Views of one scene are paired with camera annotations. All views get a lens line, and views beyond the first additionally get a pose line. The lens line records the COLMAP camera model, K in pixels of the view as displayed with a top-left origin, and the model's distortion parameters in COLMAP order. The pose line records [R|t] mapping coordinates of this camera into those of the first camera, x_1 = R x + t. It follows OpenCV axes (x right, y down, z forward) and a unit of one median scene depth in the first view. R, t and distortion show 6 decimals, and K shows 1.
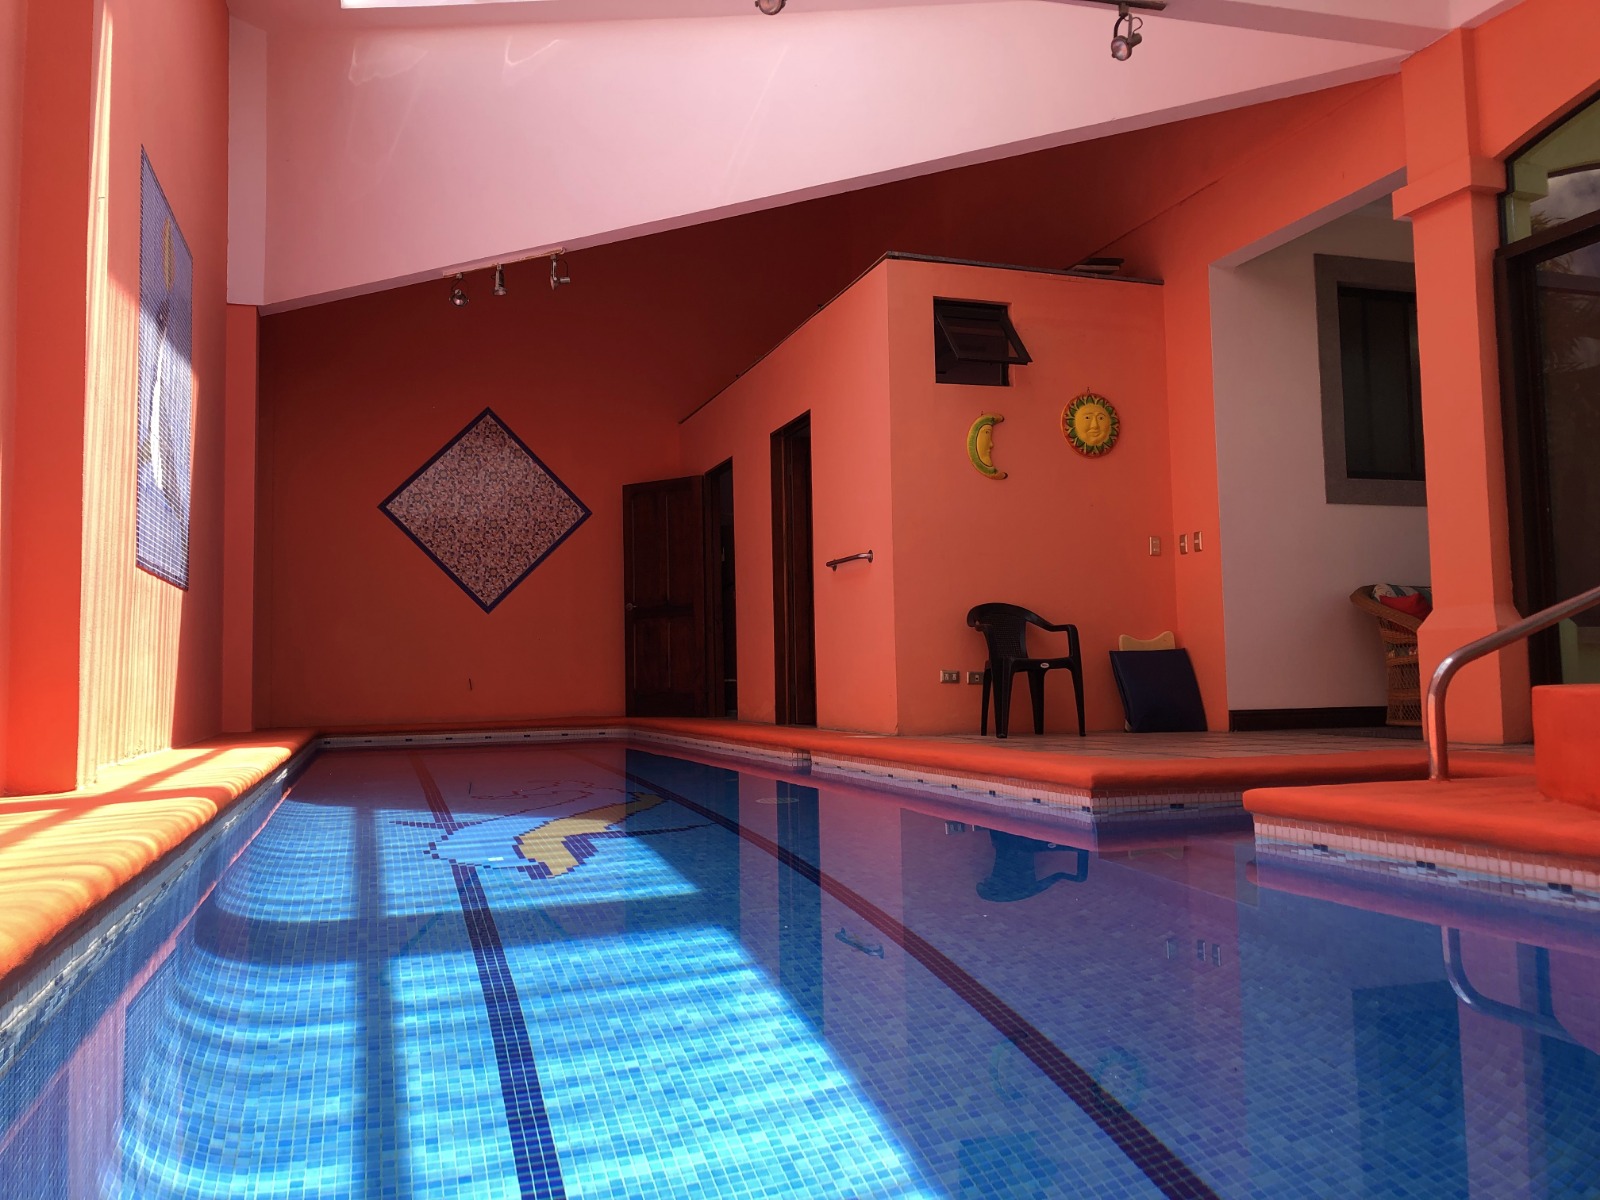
lens RADIAL K [[1313.0, 0, 799.7], [0, 1313.0, 598.8], [0, 0, 1]] dist [0.014816, -0.019435]
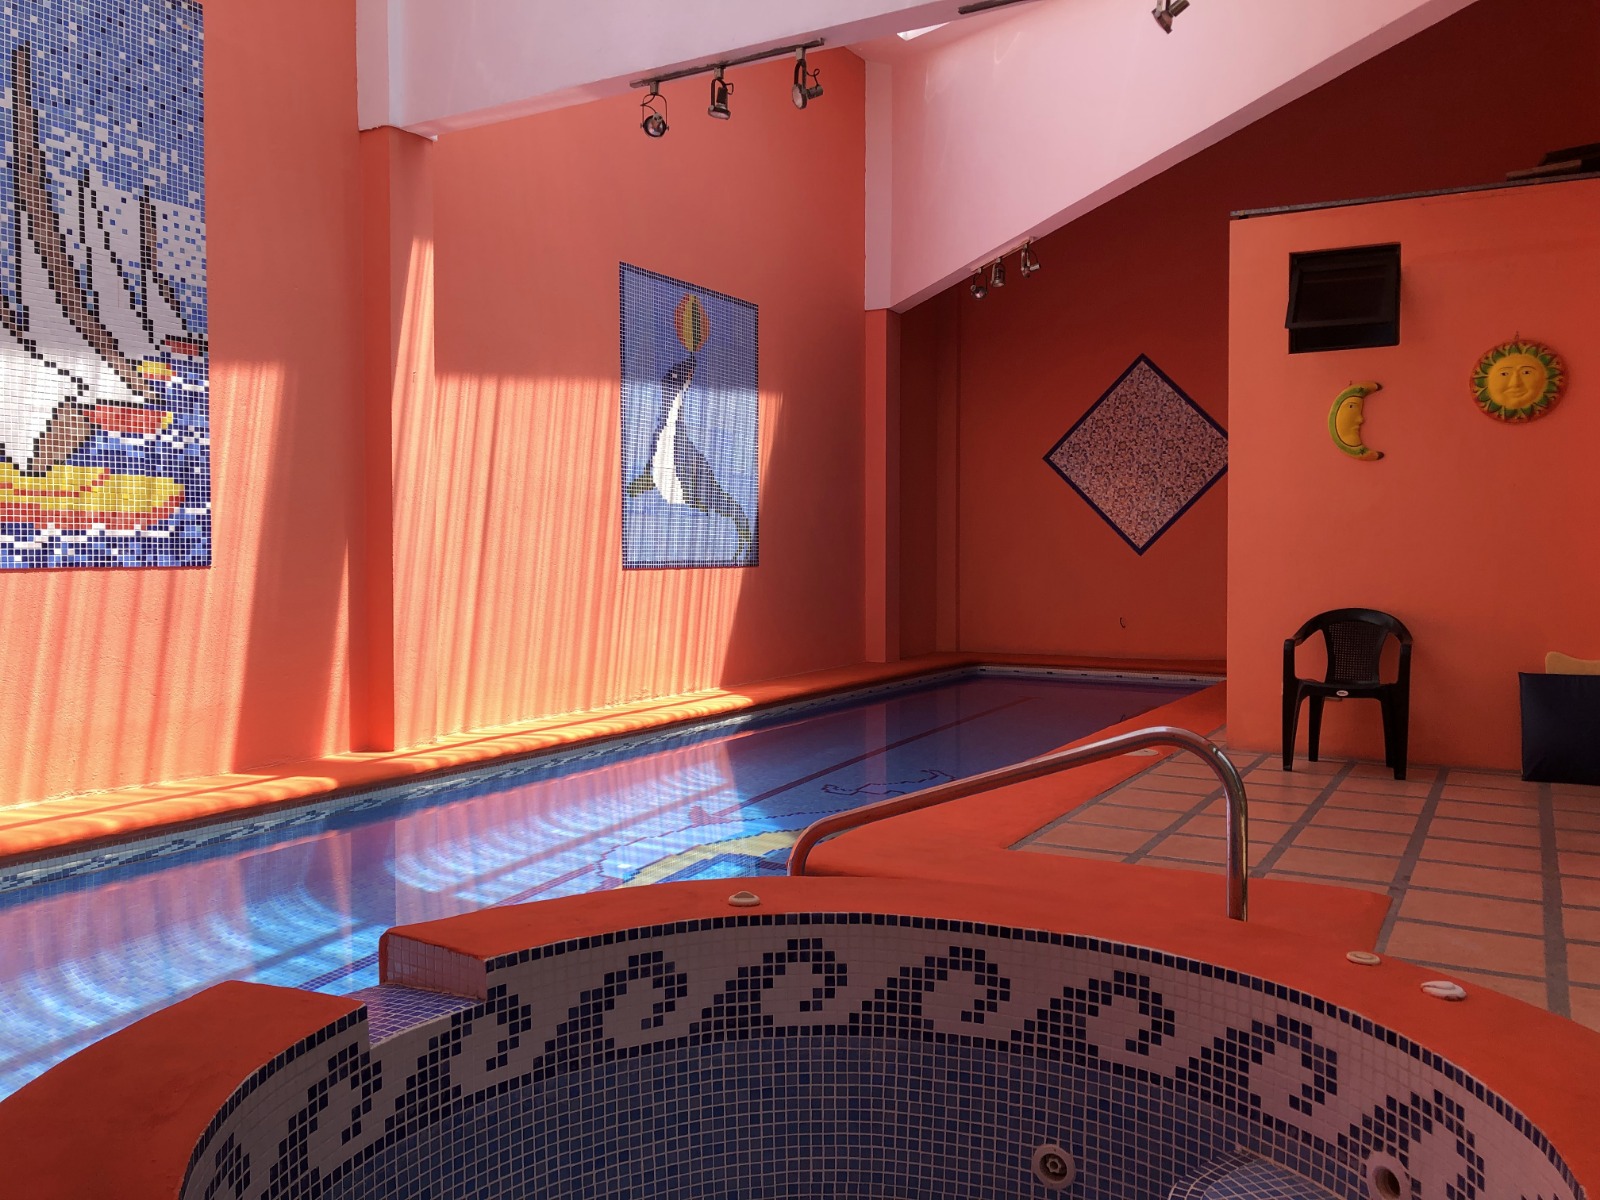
lens RADIAL K [[1313.0, 0, 800.2], [0, 1313.0, 597.8], [0, 0, 1]] dist [0.014816, -0.019435]
pose [[0.663487, 0.047736, -0.746664, 0.530505], [0.036969, 0.994652, 0.096441, -0.096130], [0.747274, -0.091591, 0.658174, 0.160684]]
